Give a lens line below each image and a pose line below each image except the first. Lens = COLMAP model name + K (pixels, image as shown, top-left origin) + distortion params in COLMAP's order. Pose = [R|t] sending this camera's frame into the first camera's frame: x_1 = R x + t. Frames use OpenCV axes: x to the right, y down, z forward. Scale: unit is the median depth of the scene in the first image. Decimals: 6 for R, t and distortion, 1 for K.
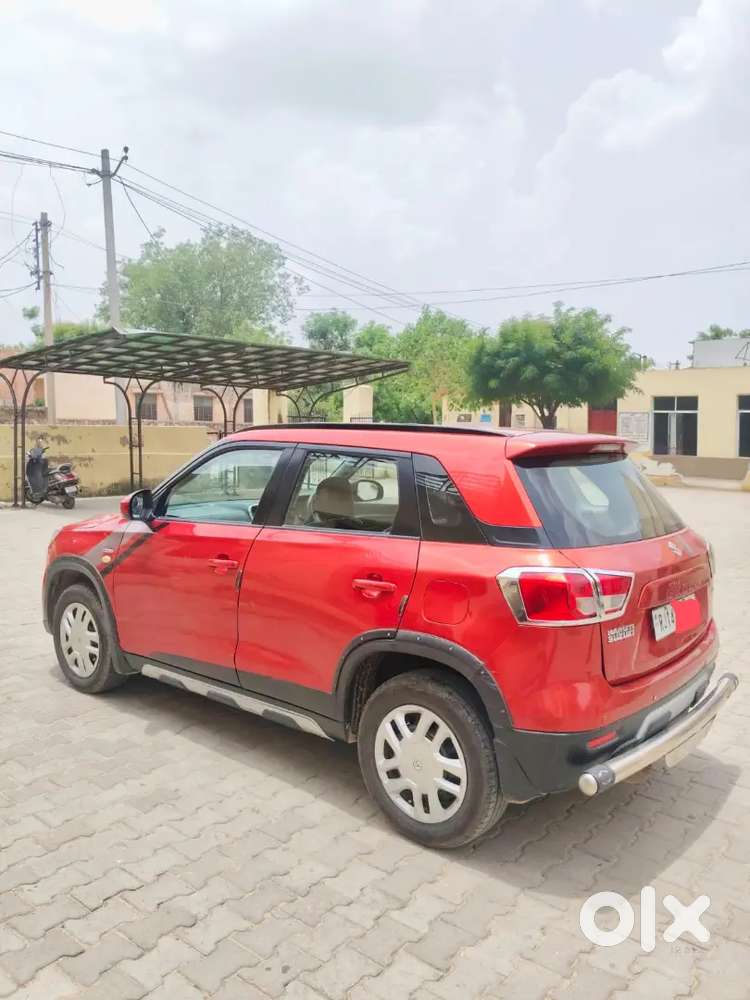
lens RADIAL K [[766.0, 0, 378.3], [0, 766.0, 503.9], [0, 0, 1]] dist [0.006685, -0.055654]
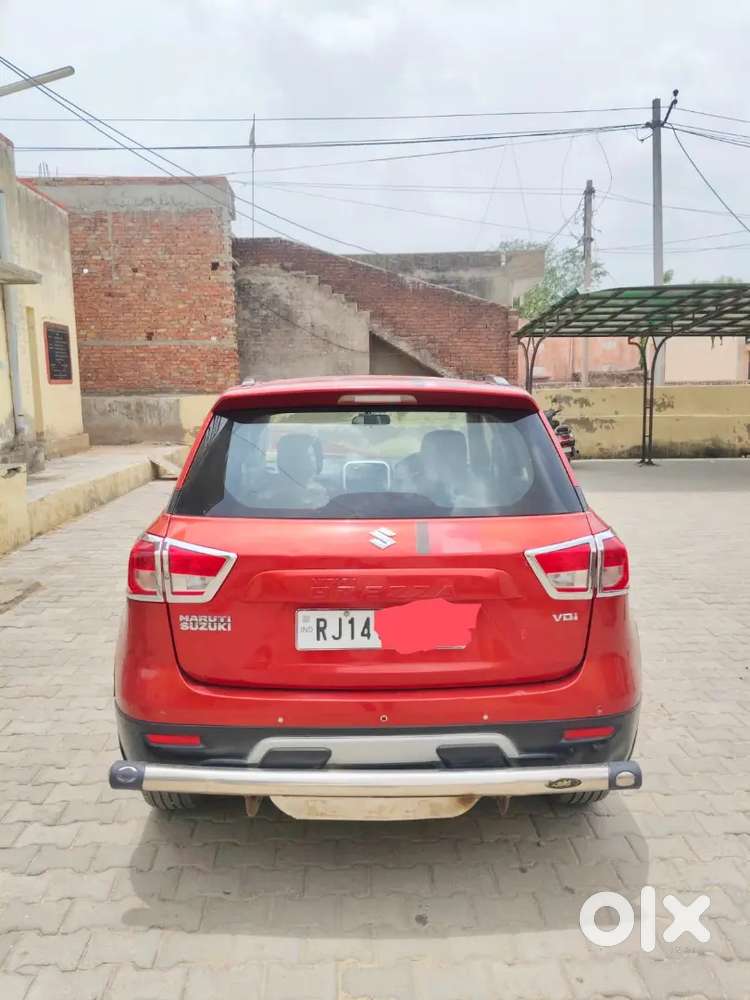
lens RADIAL K [[766.0, 0, 378.3], [0, 766.0, 503.9], [0, 0, 1]] dist [0.006685, -0.055654]
pose [[0.661387, 0.076586, -0.746124, 0.181179], [-0.041243, 0.996982, 0.065776, -0.003794], [0.748910, -0.012731, 0.662550, 0.102906]]
